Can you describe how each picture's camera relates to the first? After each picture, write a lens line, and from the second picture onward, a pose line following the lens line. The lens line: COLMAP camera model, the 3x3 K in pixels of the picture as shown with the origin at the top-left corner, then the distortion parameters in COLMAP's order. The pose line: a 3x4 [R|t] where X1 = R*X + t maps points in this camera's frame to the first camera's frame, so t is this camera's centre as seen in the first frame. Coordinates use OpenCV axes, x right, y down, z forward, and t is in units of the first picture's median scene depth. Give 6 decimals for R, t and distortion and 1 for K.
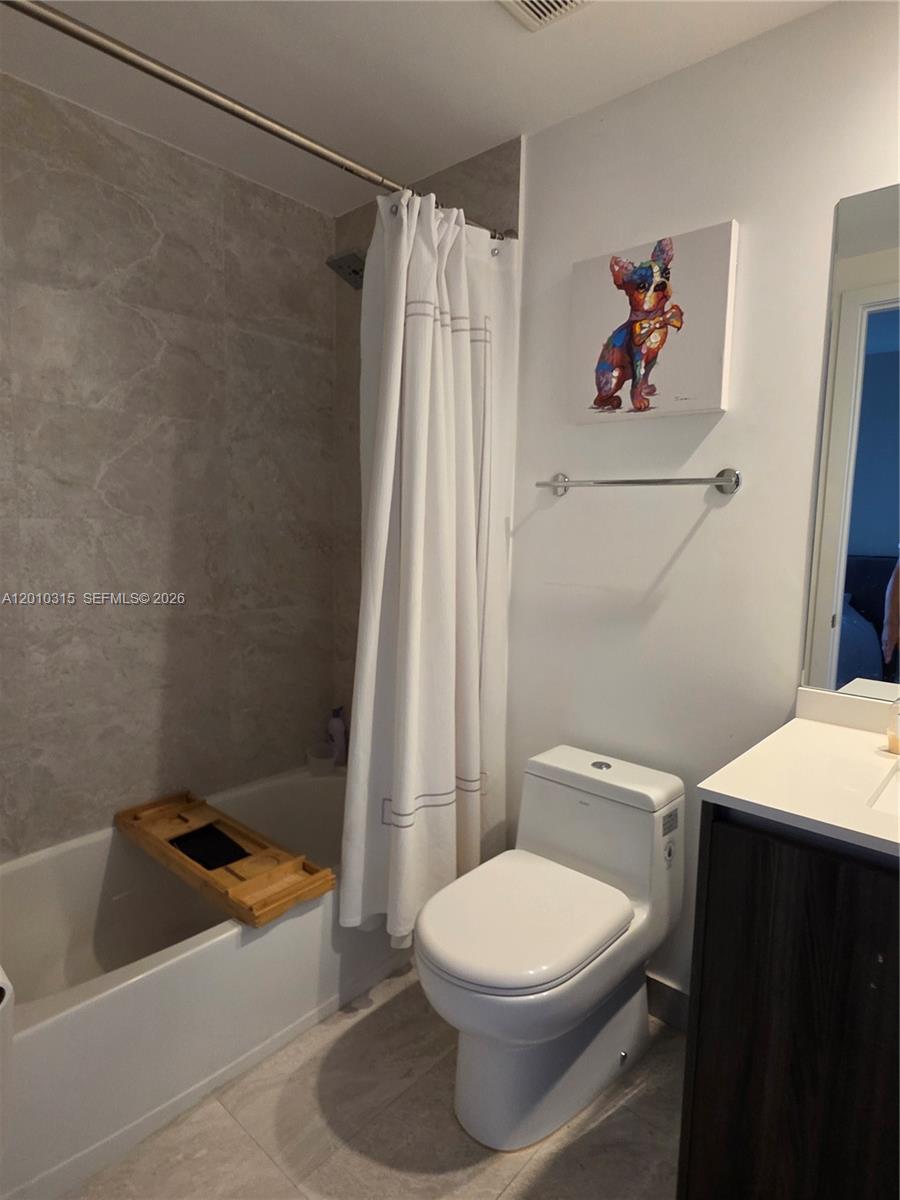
lens RADIAL K [[671.1, 0, 443.2], [0, 671.1, 592.6], [0, 0, 1]] dist [0.001769, -0.000910]
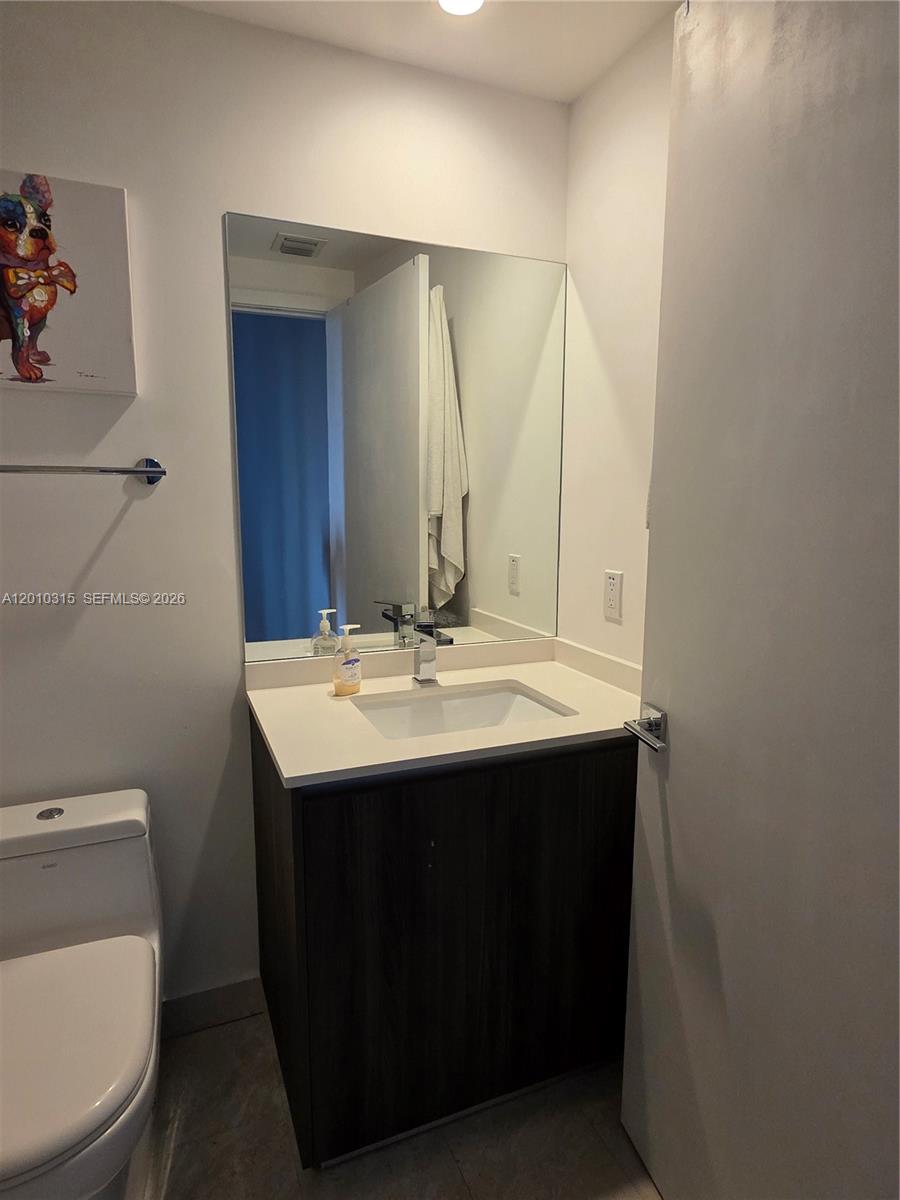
lens RADIAL K [[671.1, 0, 443.2], [0, 671.1, 592.6], [0, 0, 1]] dist [0.001769, -0.000910]
pose [[0.441344, -0.145680, 0.885434, -0.256283], [0.103751, 0.988401, 0.110906, -0.055682], [-0.891320, 0.042917, 0.451339, 0.196363]]
